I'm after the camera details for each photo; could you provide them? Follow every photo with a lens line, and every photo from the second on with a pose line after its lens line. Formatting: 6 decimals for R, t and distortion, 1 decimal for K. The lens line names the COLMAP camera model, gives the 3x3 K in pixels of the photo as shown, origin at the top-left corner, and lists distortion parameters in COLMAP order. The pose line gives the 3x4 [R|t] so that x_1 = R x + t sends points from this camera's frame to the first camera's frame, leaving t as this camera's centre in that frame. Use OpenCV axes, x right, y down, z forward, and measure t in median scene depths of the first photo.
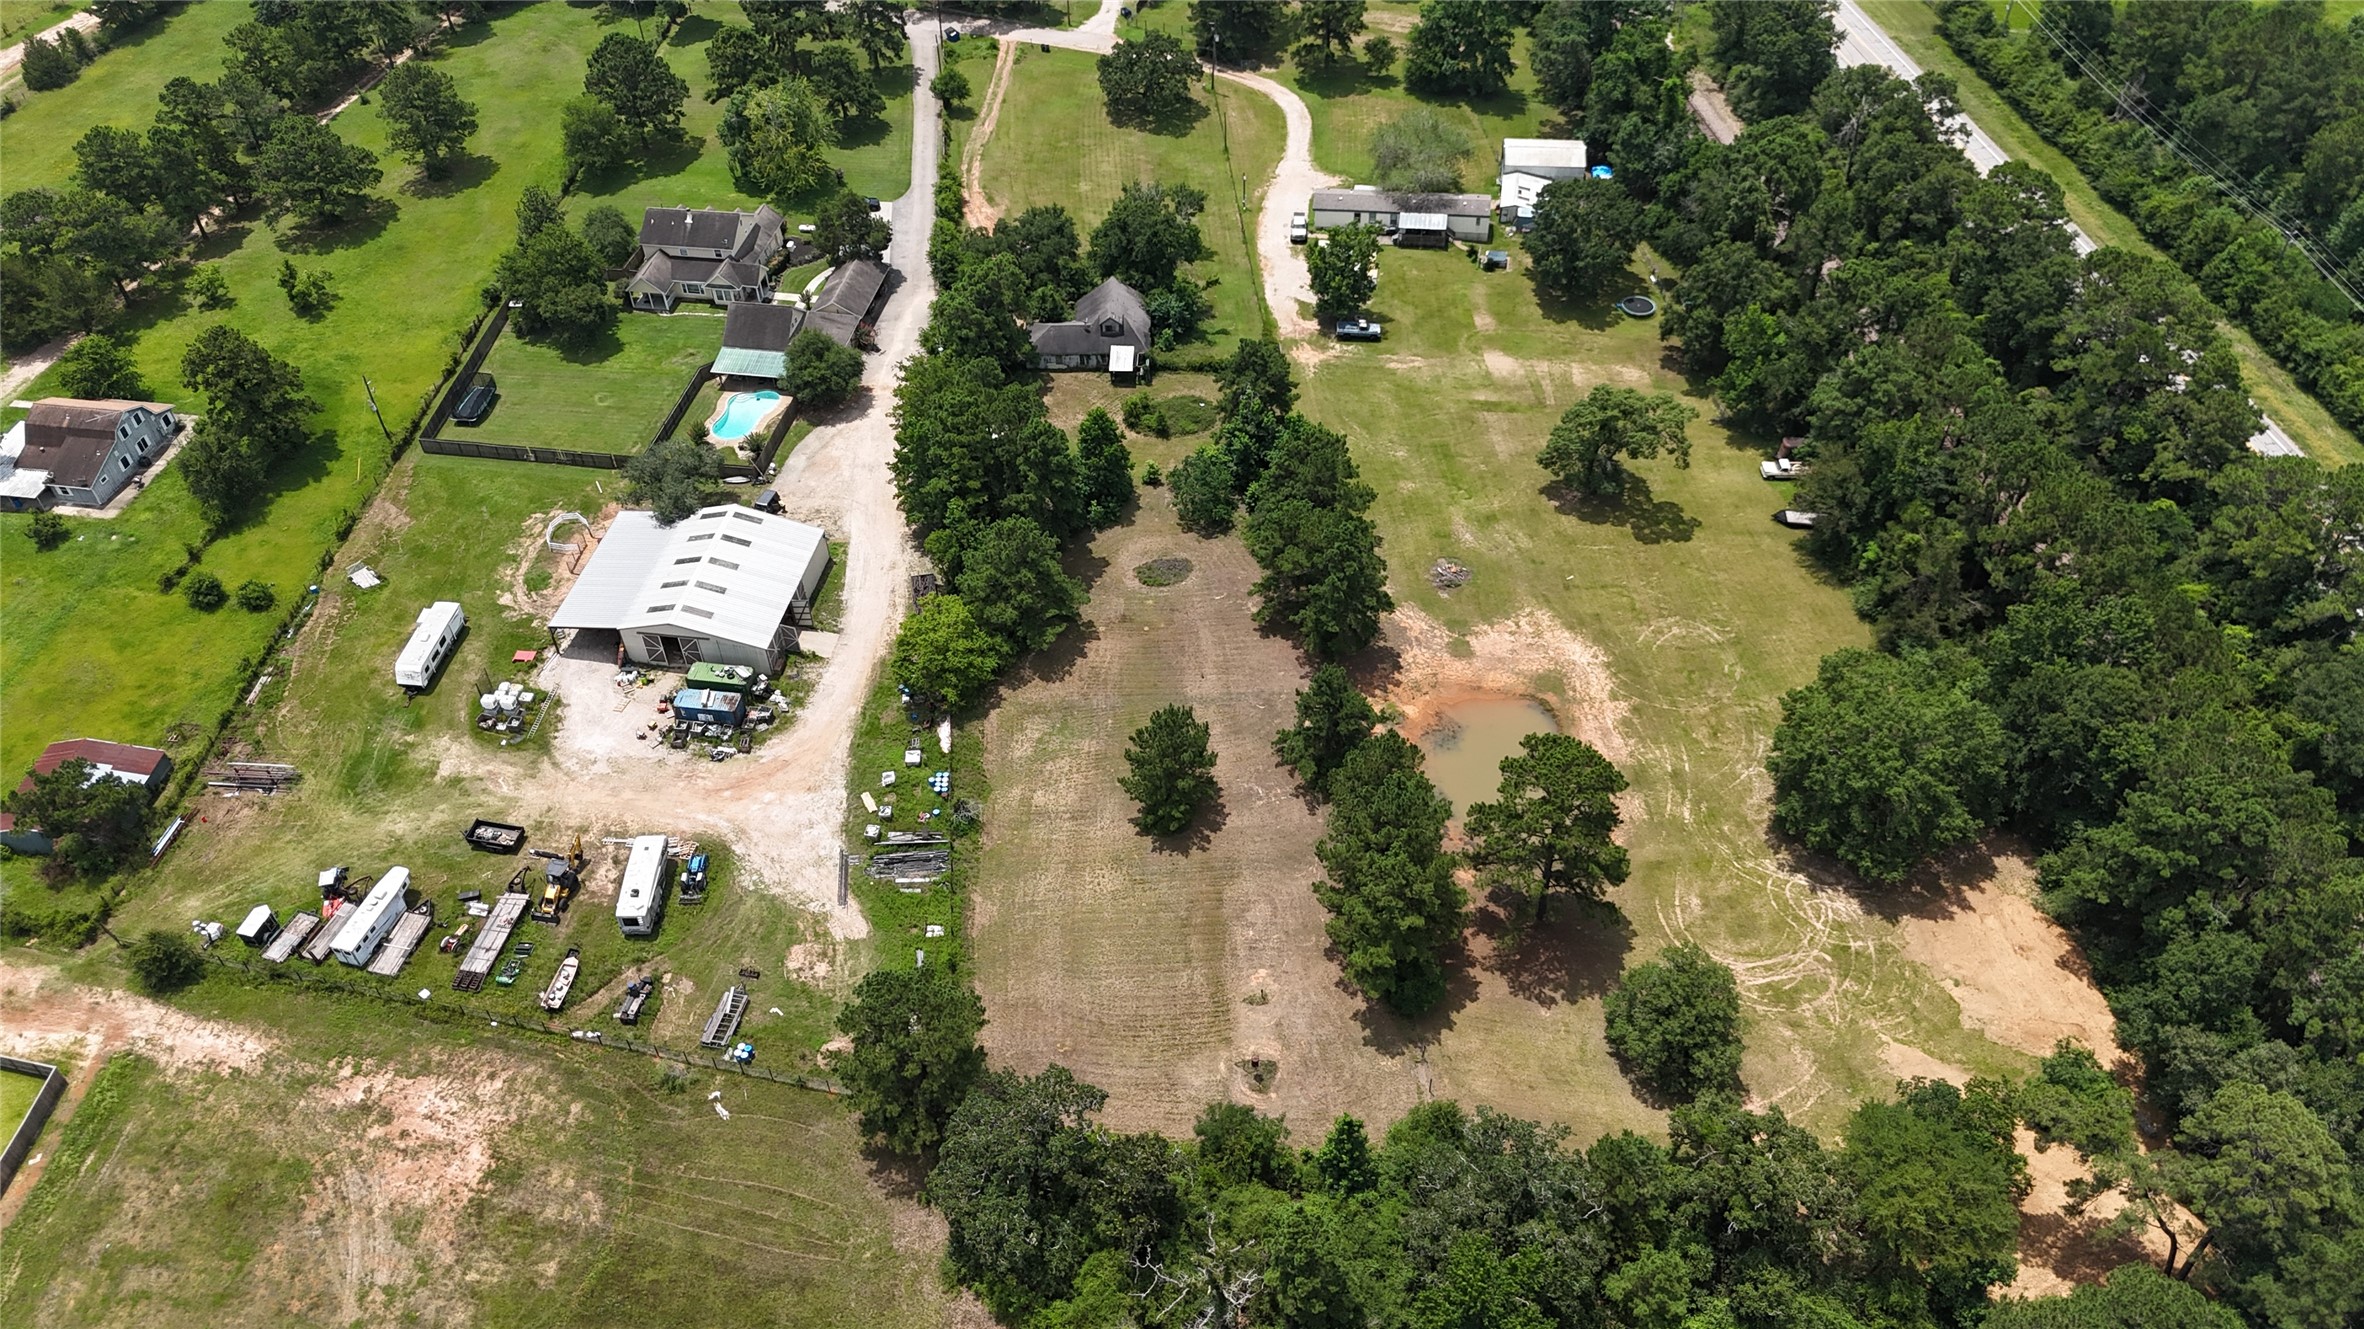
lens RADIAL K [[1757.8, 0, 1189.5], [0, 1757.8, 665.6], [0, 0, 1]] dist [0.071626, -0.071202]
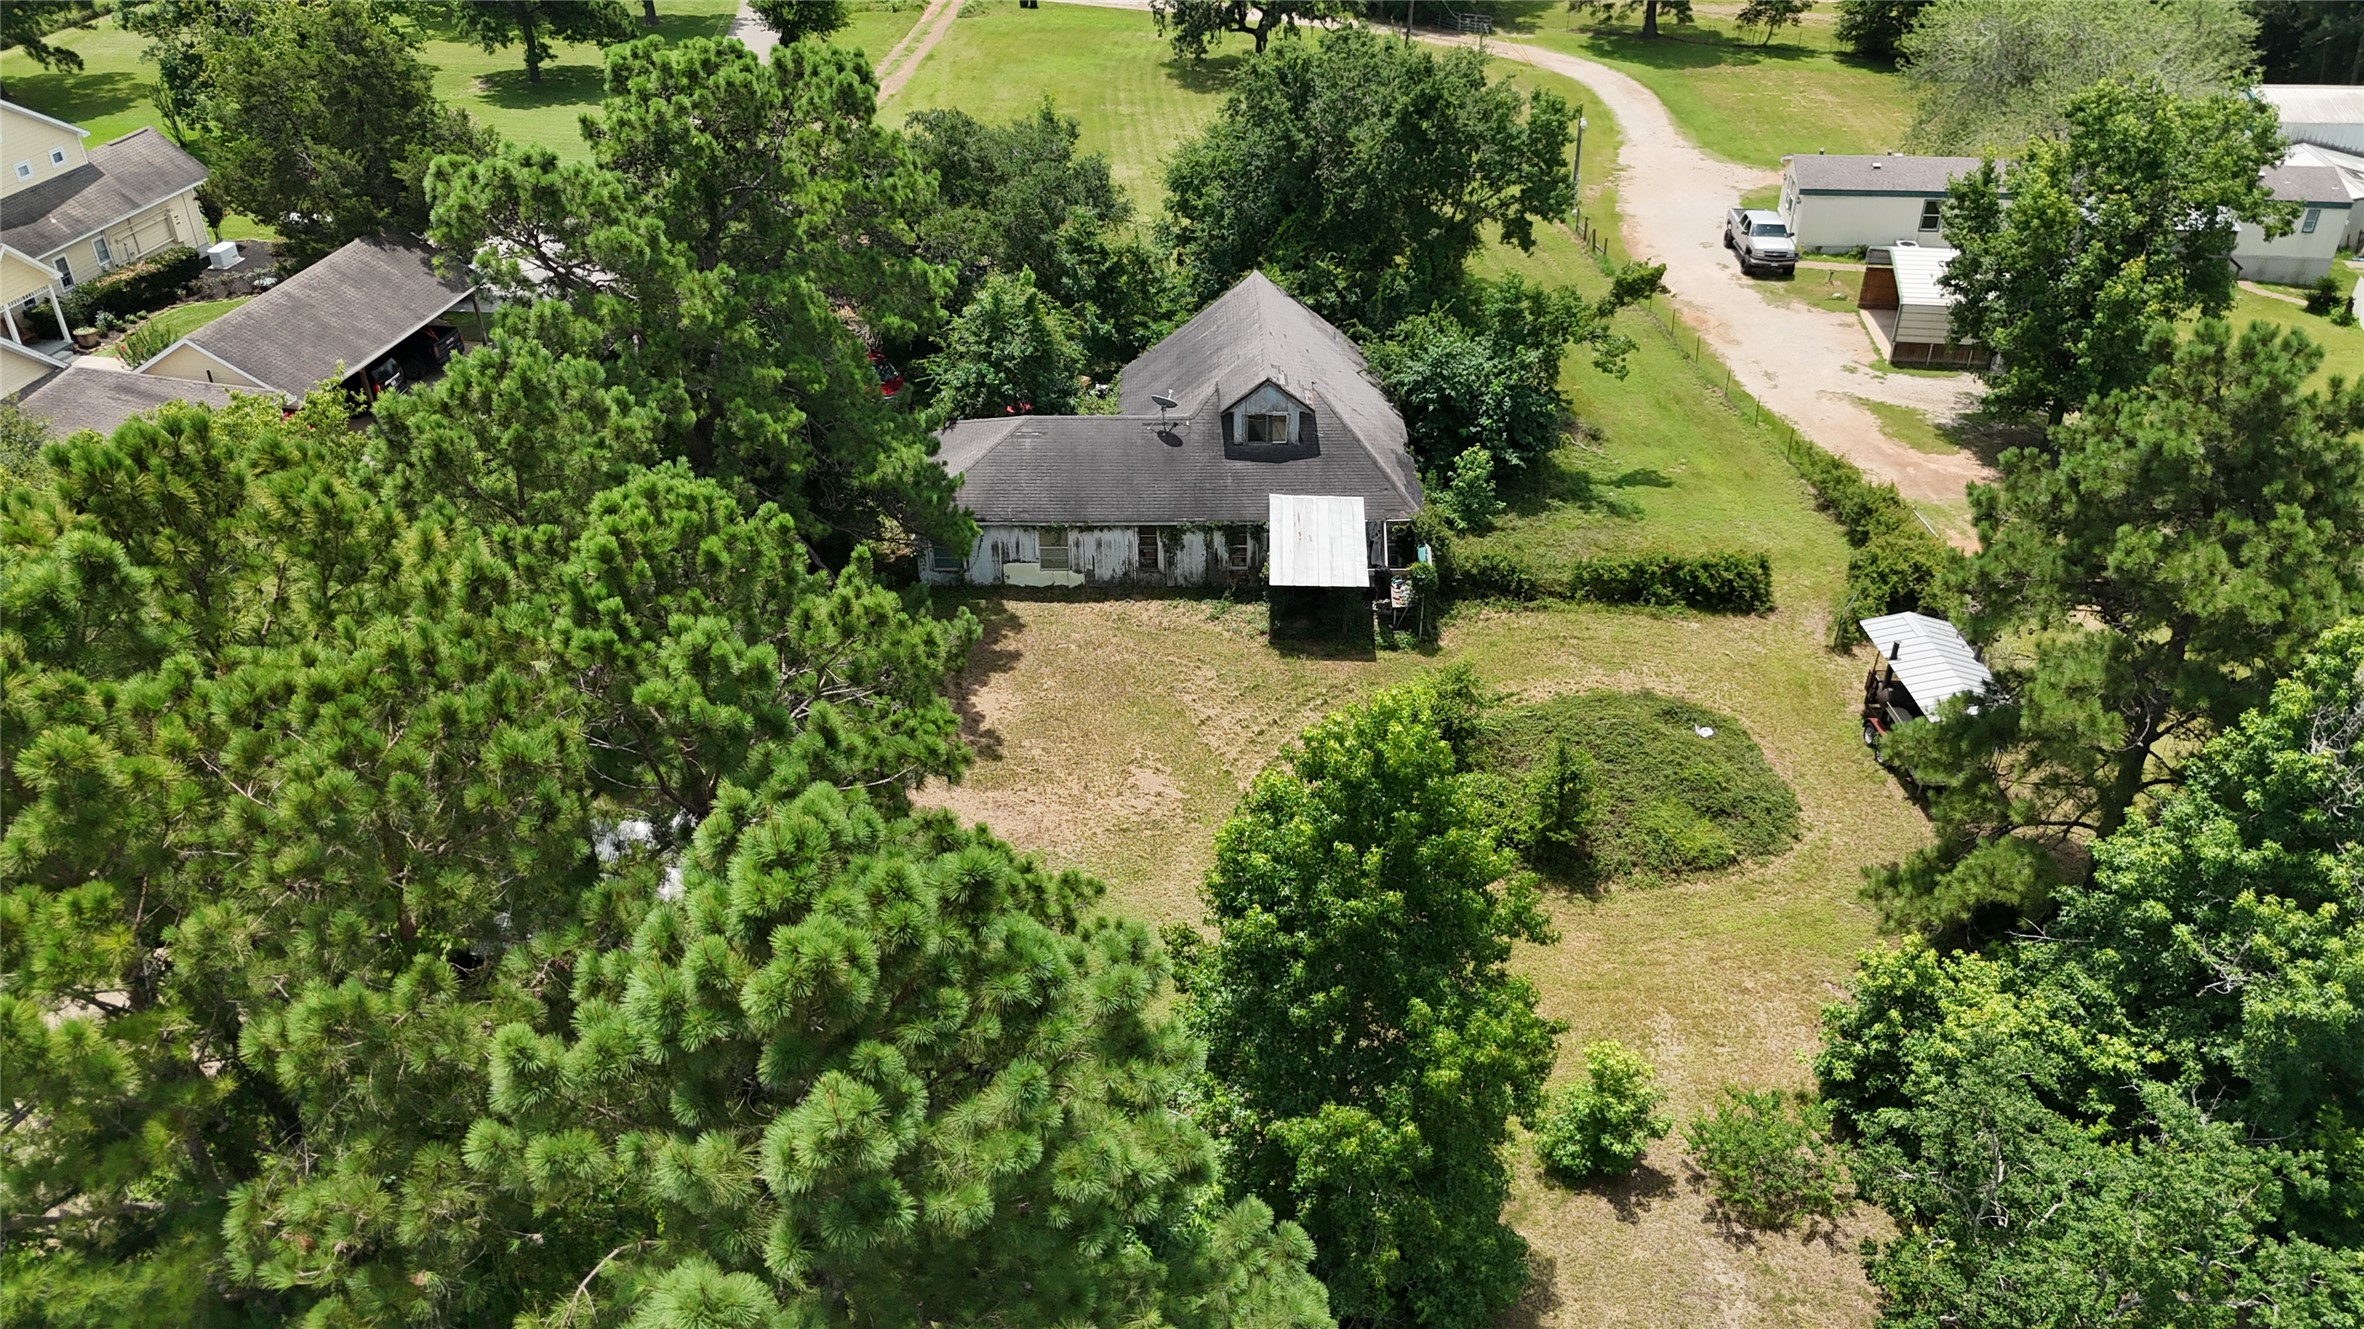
lens RADIAL K [[1757.8, 0, 1185.2], [0, 1757.8, 659.9], [0, 0, 1]] dist [0.071626, -0.071202]
pose [[0.999824, 0.009587, 0.016142, -0.059489], [-0.006041, 0.978353, -0.206855, -0.108476], [-0.017776, 0.206721, 0.978238, 0.765917]]
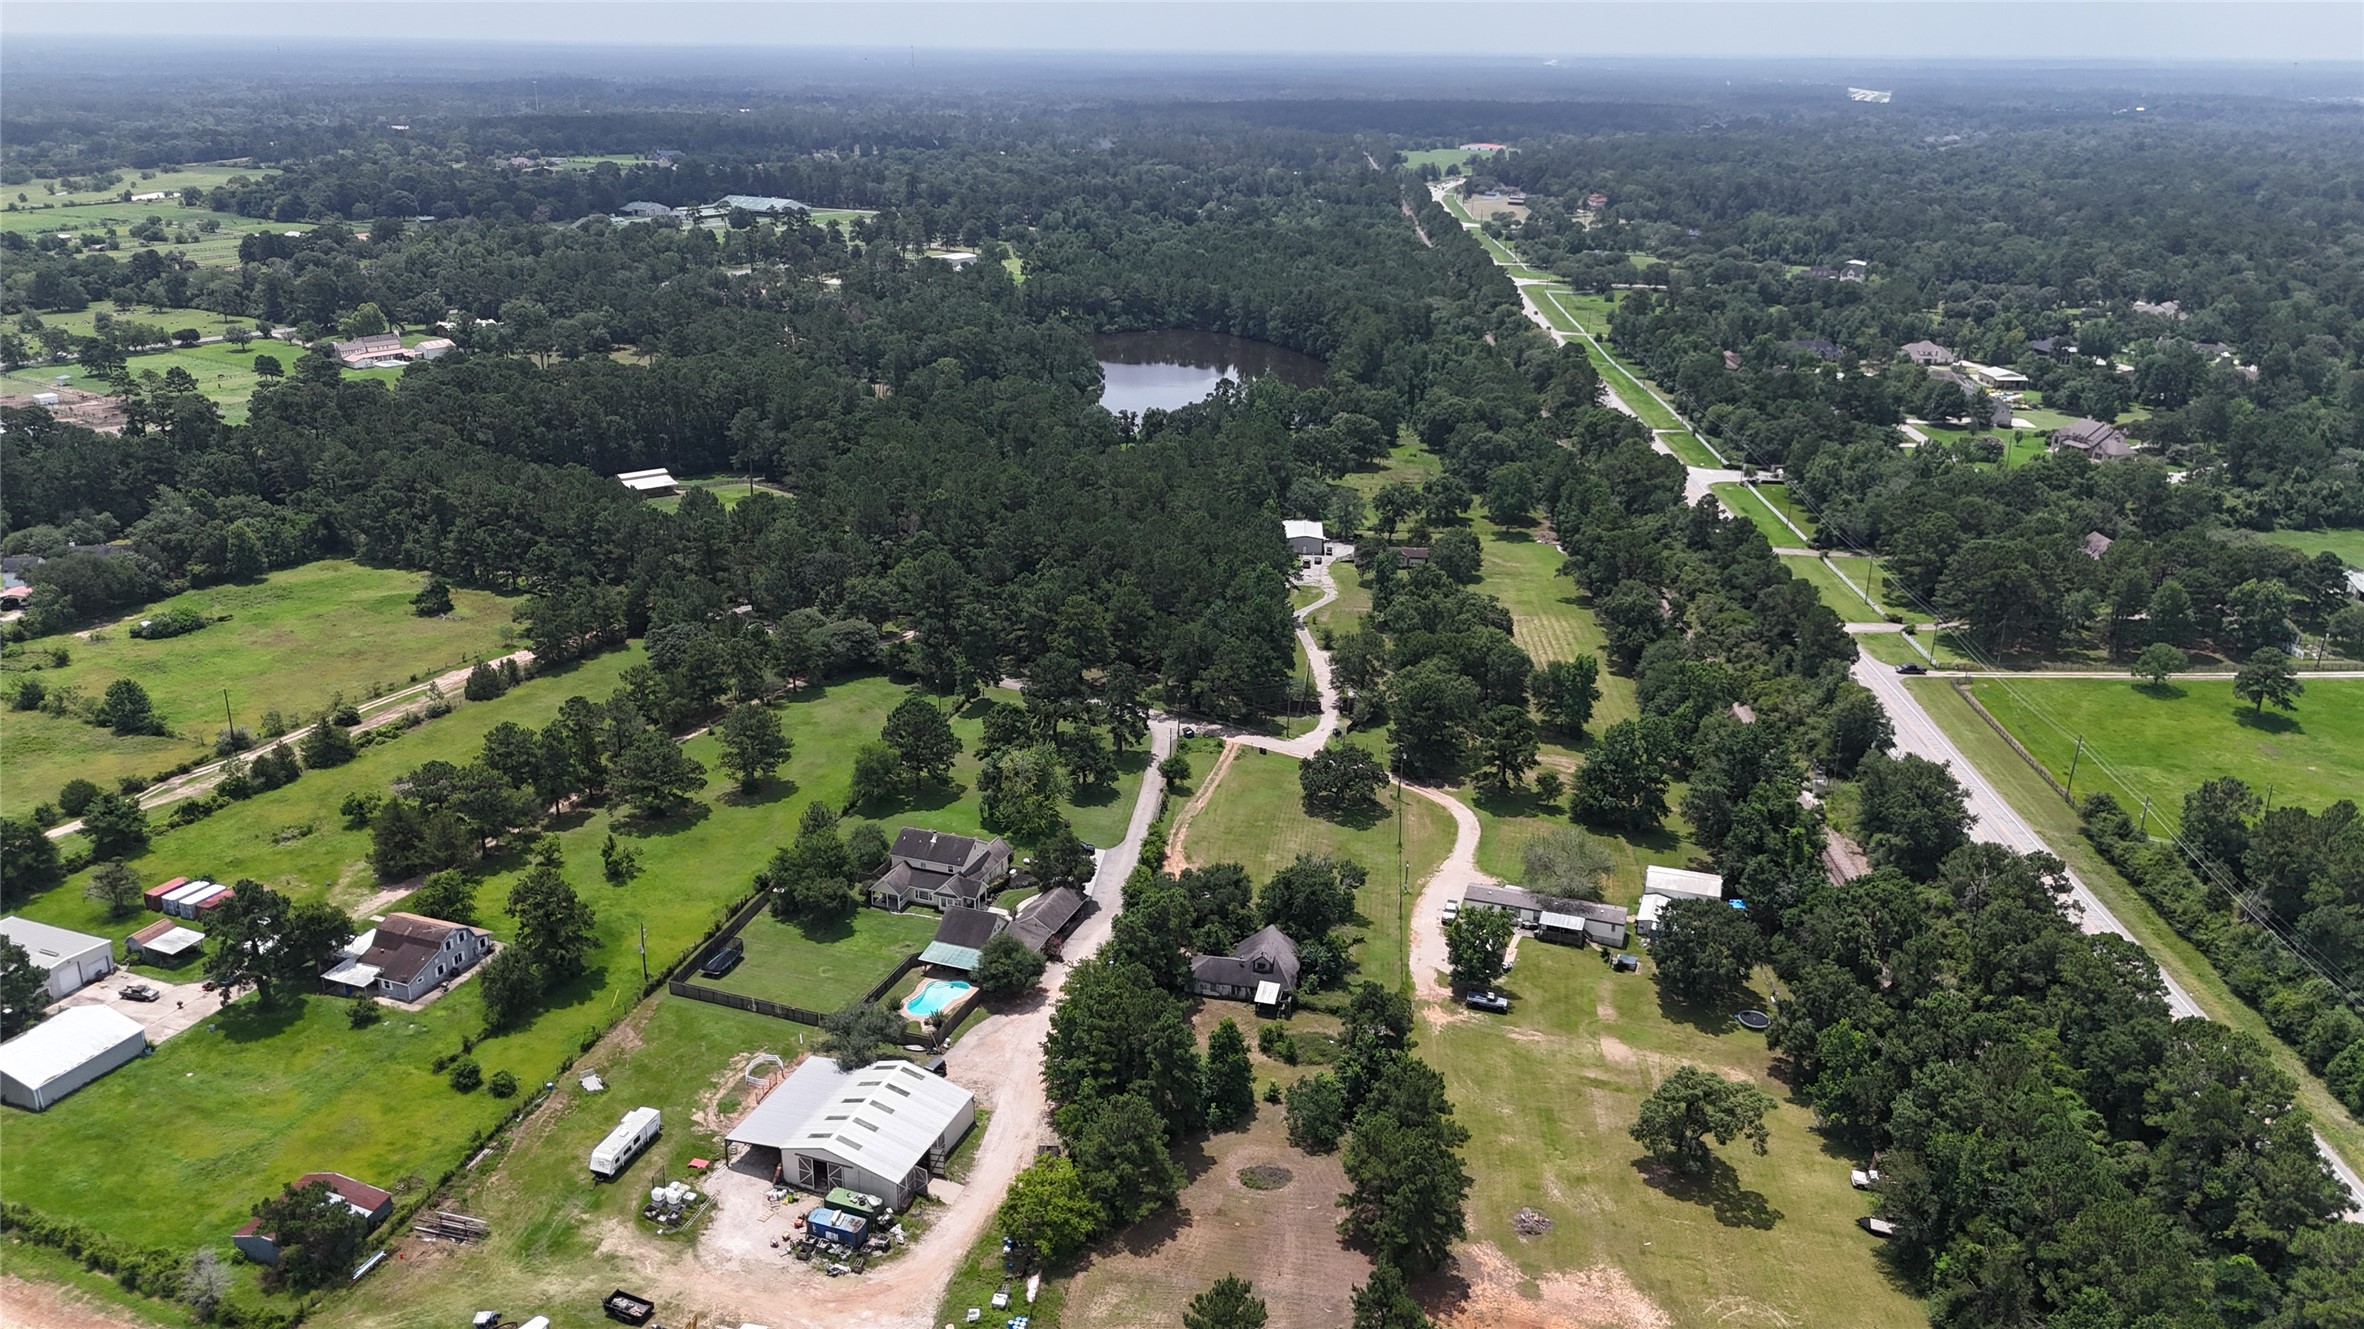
lens RADIAL K [[1757.8, 0, 1181.4], [0, 1757.8, 655.1], [0, 0, 1]] dist [0.071626, -0.071202]
pose [[0.979836, 0.099794, -0.173095, 0.081079], [-0.161666, 0.905067, -0.393342, 0.081986], [0.117409, 0.413394, 0.902951, -0.113861]]
